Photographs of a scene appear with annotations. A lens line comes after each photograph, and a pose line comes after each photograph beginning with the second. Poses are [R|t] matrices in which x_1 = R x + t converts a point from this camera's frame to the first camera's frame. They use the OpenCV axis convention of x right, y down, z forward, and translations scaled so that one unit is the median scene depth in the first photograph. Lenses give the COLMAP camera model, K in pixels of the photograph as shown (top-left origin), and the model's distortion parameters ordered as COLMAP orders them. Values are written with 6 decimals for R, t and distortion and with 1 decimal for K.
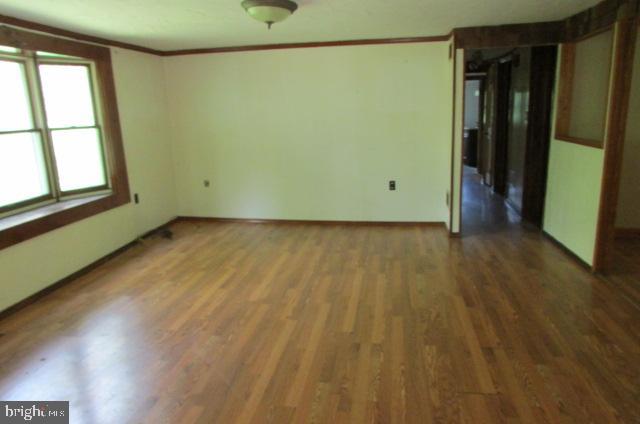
lens RADIAL K [[457.0, 0, 320.0], [0, 457.0, 212.0], [0, 0, 1]] dist [-0.054178, 0.000247]
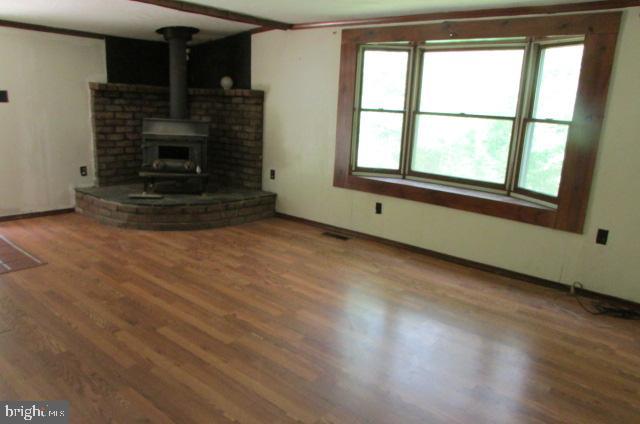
lens RADIAL K [[451.6, 0, 320.0], [0, 451.6, 212.0], [0, 0, 1]] dist [0.000267, -0.001655]
pose [[-0.498123, 0.221002, -0.838470, 0.550390], [-0.221950, 0.902263, 0.369674, -0.331052], [0.838220, 0.370242, -0.400386, 1.365609]]
